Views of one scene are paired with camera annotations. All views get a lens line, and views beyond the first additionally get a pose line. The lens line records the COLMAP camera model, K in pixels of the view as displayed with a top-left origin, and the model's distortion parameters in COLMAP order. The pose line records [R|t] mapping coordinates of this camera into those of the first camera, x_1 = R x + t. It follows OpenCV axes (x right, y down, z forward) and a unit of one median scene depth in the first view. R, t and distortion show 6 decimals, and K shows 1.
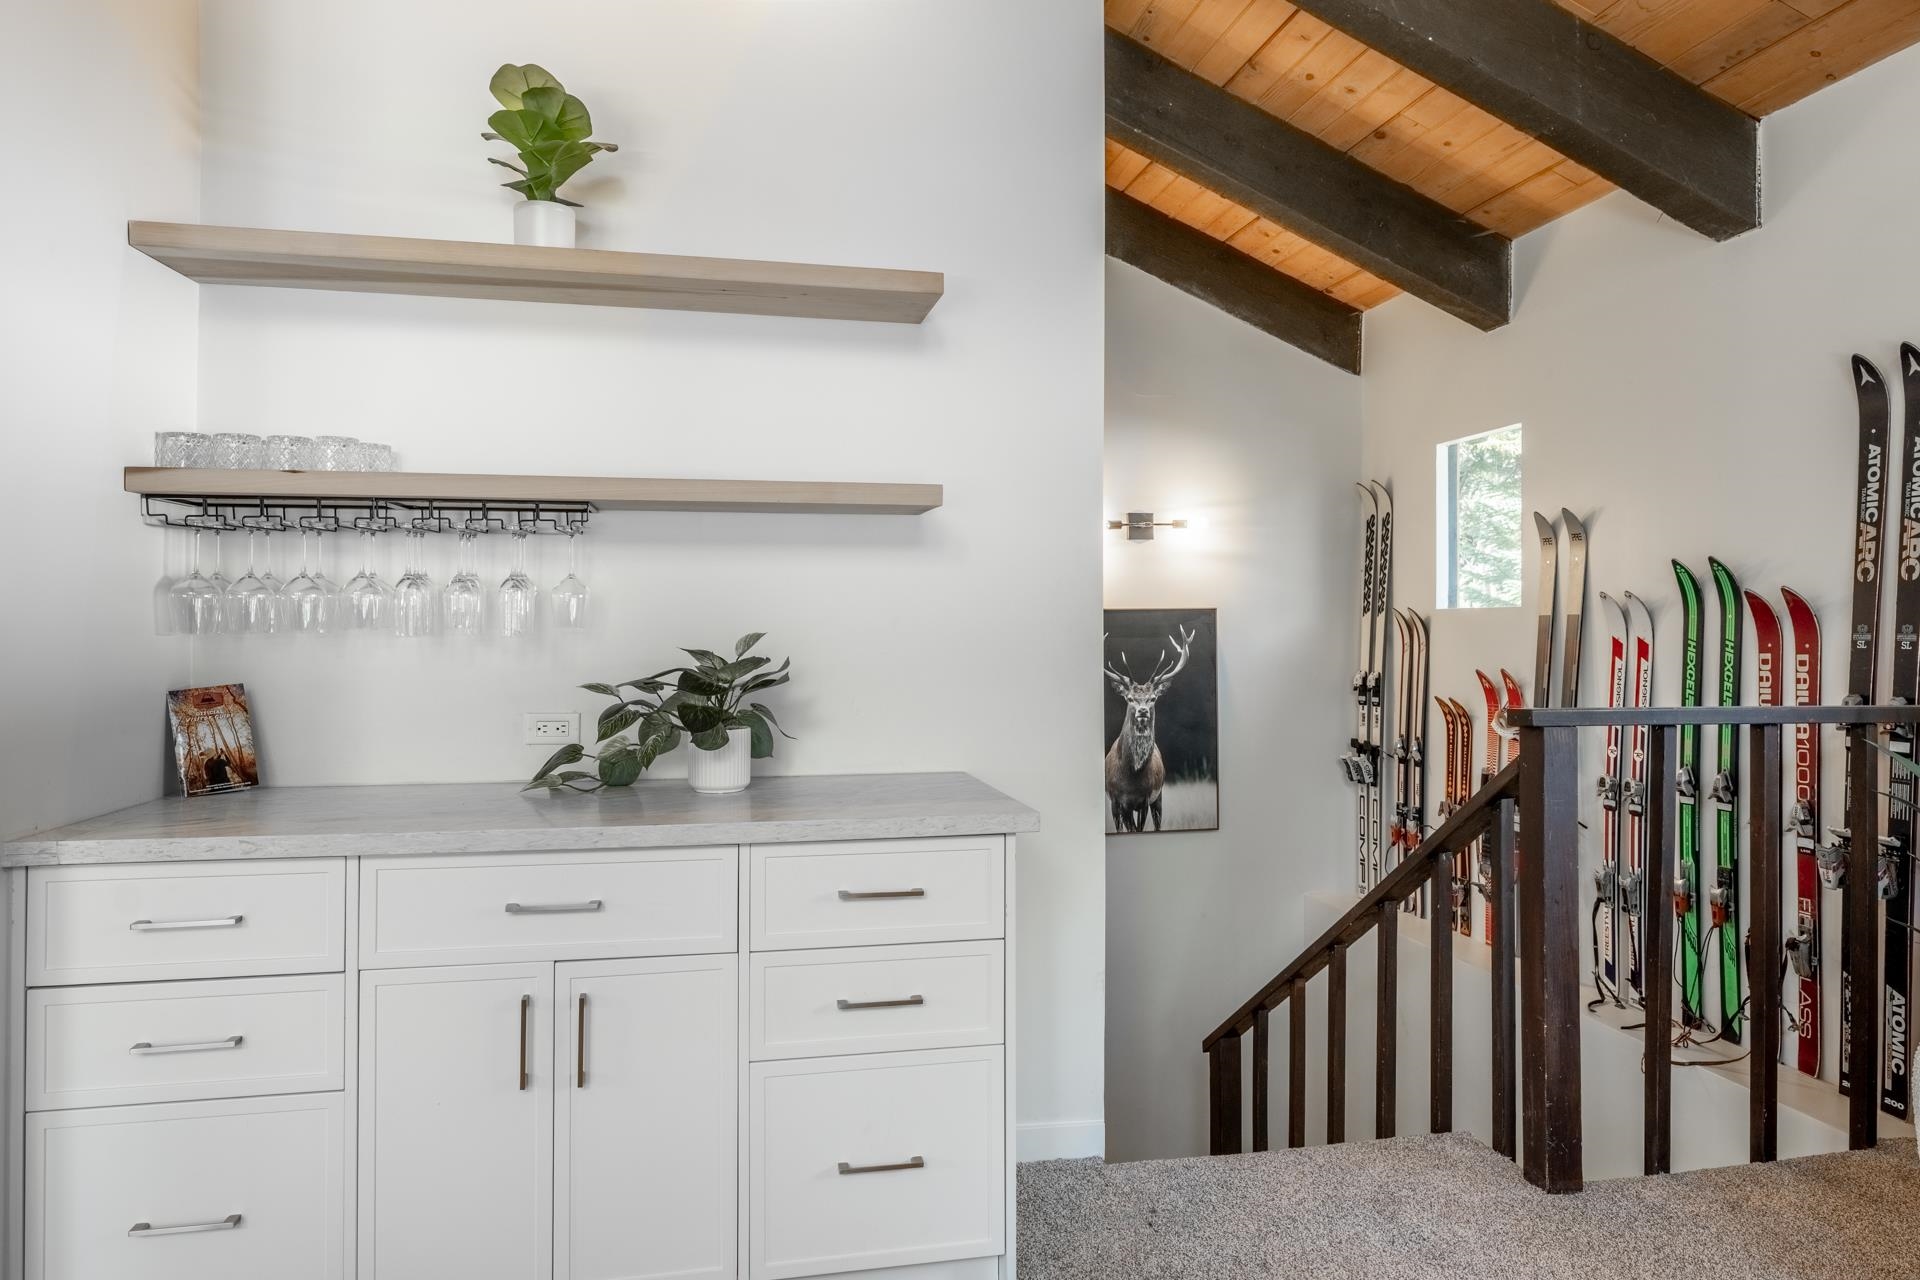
lens RADIAL K [[1174.1, 0, 960.0], [0, 1174.1, 640.0], [0, 0, 1]] dist [-0.003397, -0.003342]
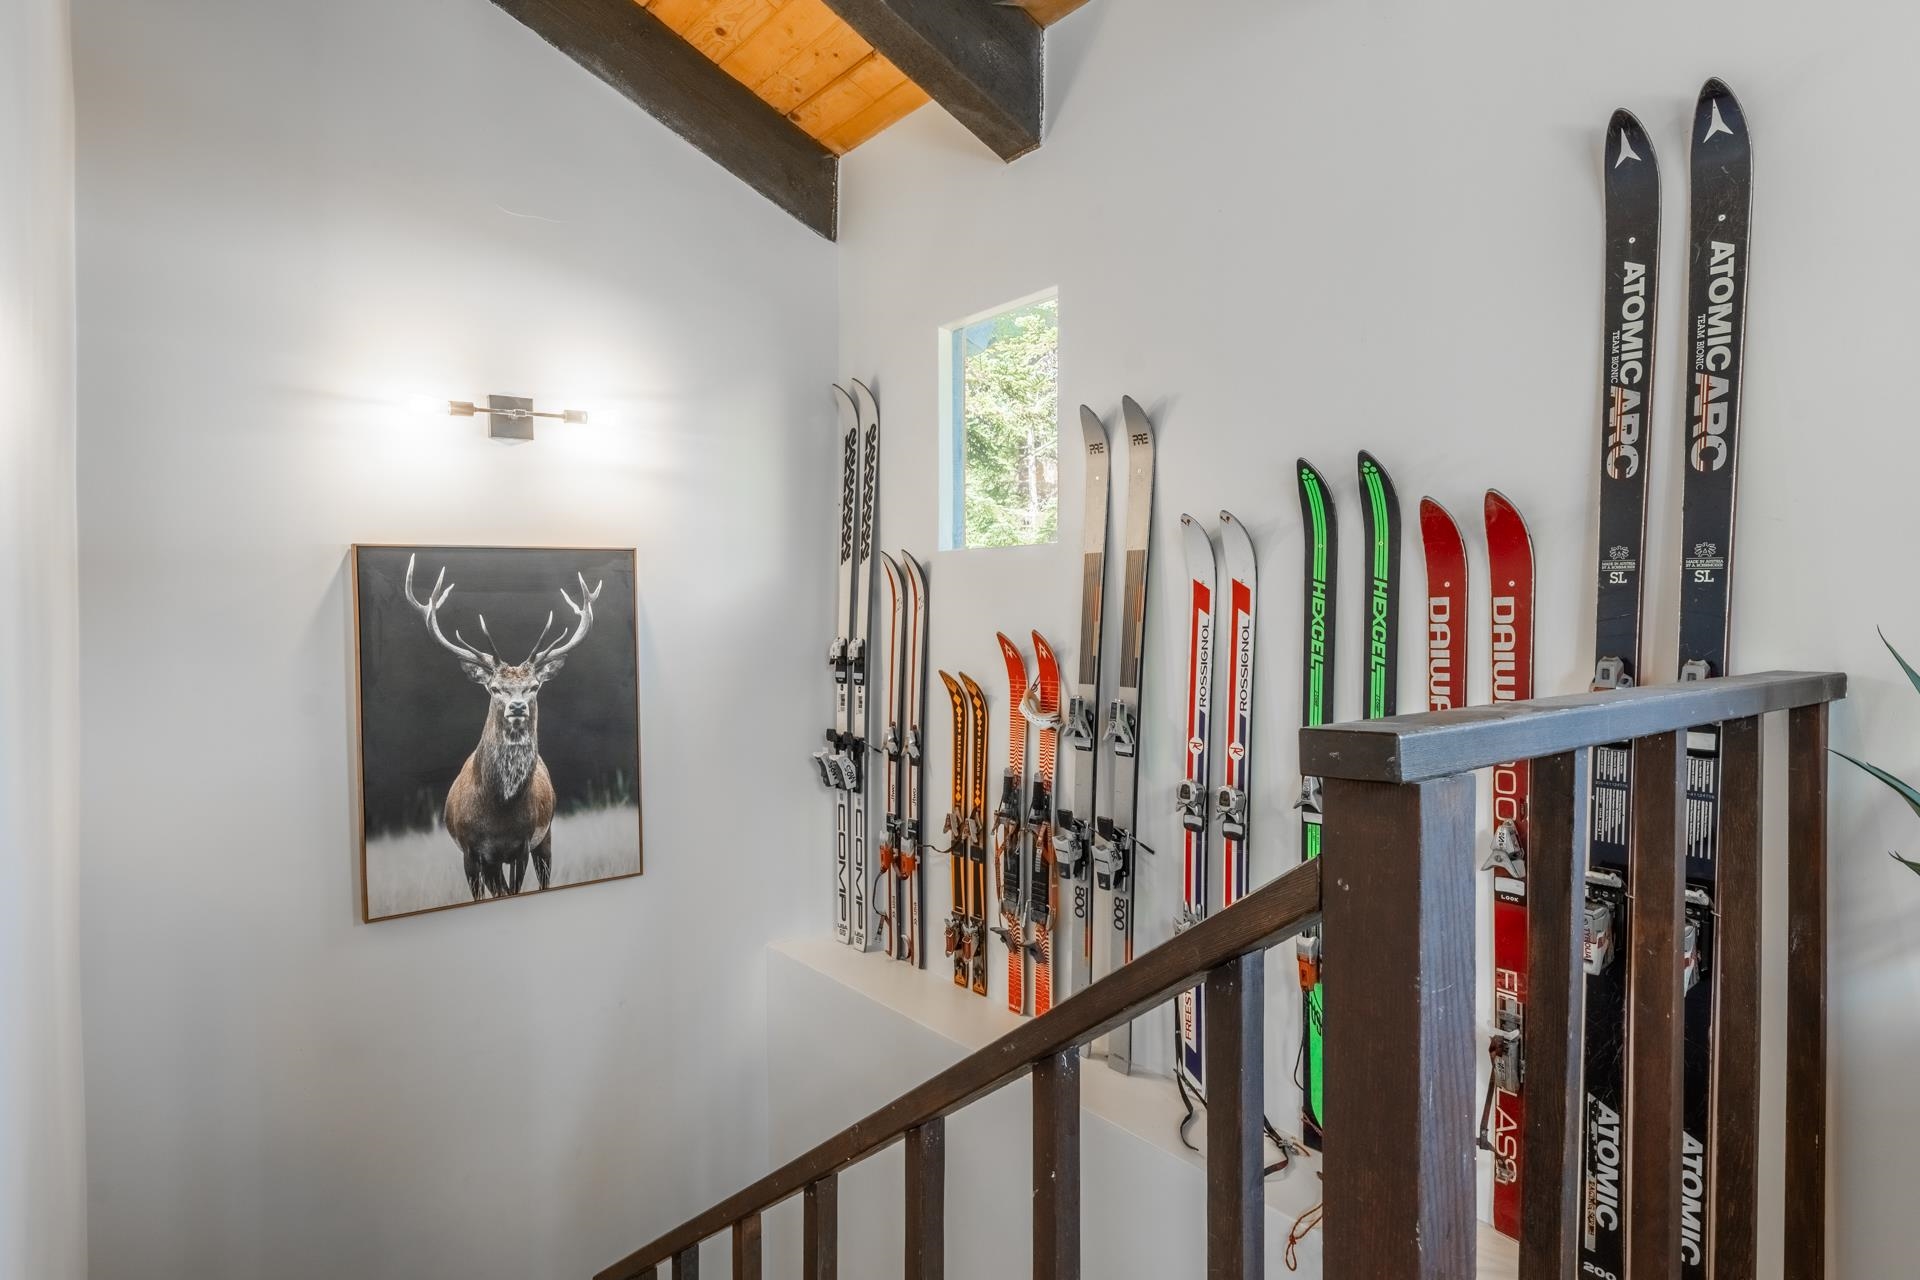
lens RADIAL K [[1011.3, 0, 964.8], [0, 1011.3, 598.2], [0, 0, 1]] dist [0.000880, -0.000076]
pose [[0.890777, -0.000219, 0.454440, 0.135347], [0.008258, 0.999843, -0.015706, 0.013413], [-0.454365, 0.017744, 0.890639, 0.438034]]
